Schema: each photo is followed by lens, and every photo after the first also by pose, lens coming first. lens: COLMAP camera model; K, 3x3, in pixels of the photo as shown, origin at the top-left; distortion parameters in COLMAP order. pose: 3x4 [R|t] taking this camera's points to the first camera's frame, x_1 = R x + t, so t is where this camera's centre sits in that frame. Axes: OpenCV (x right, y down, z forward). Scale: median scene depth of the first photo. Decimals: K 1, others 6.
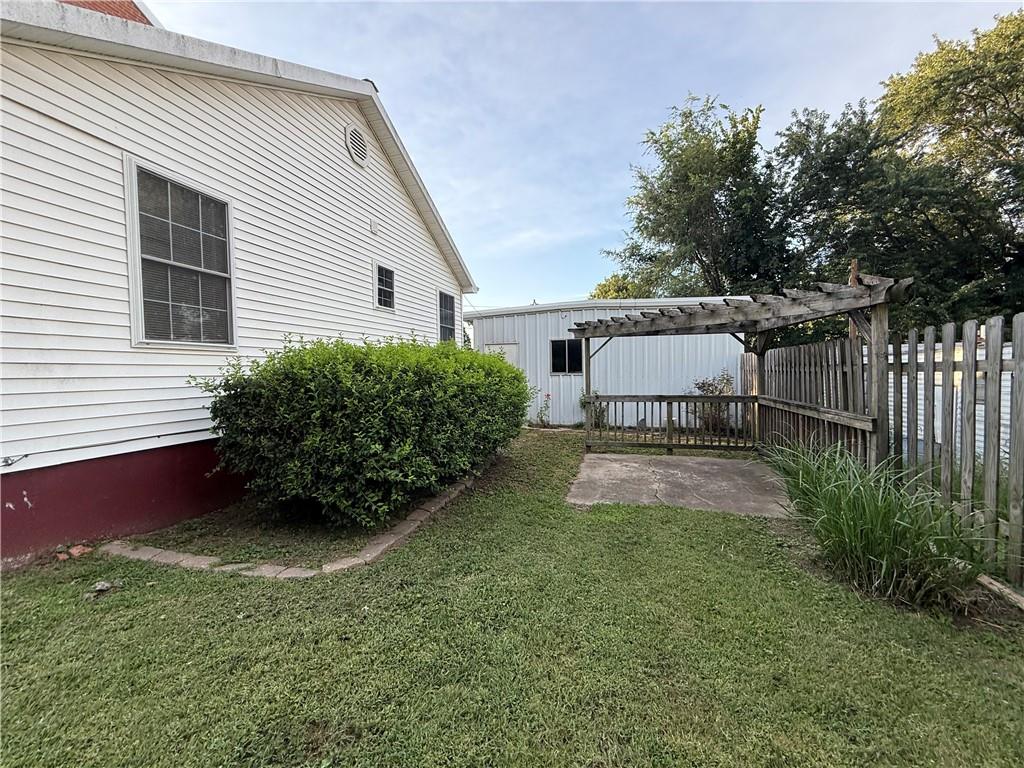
lens RADIAL K [[411.0, 0, 509.1], [0, 411.0, 382.1], [0, 0, 1]] dist [0.000965, 0.000470]
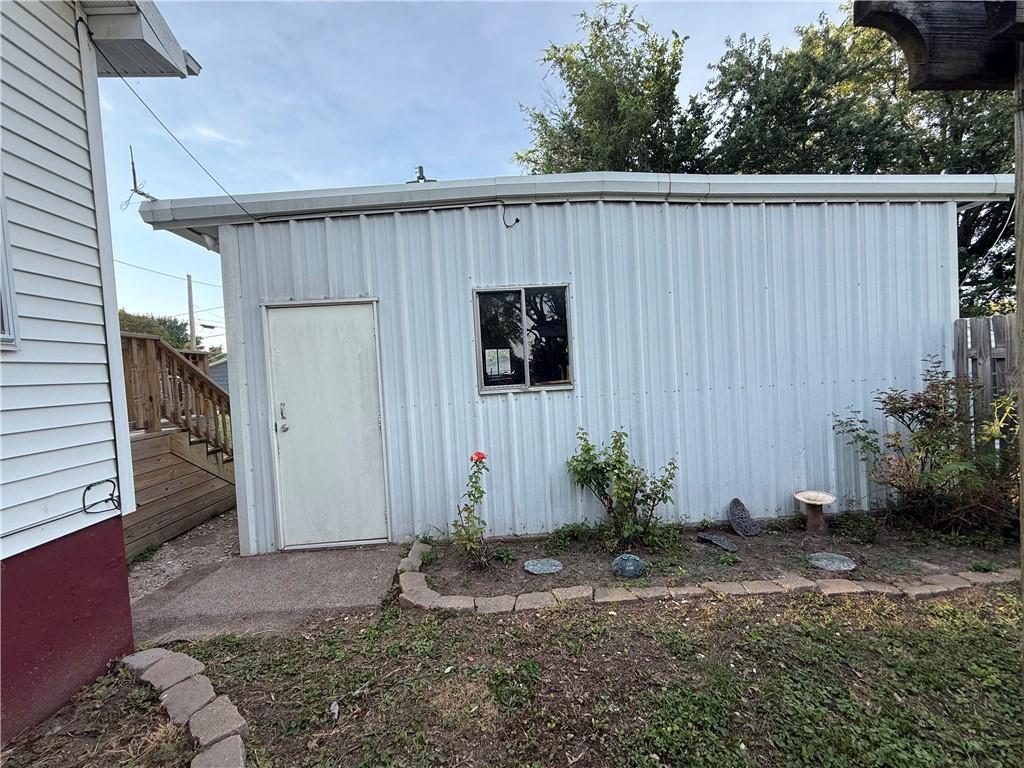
lens RADIAL K [[411.0, 0, 506.0], [0, 411.0, 387.4], [0, 0, 1]] dist [0.000965, 0.000470]
pose [[0.947680, -0.049030, 0.315433, 0.010003], [0.051258, 0.998685, 0.001235, -0.014448], [-0.315079, 0.014998, 0.948947, 0.448507]]
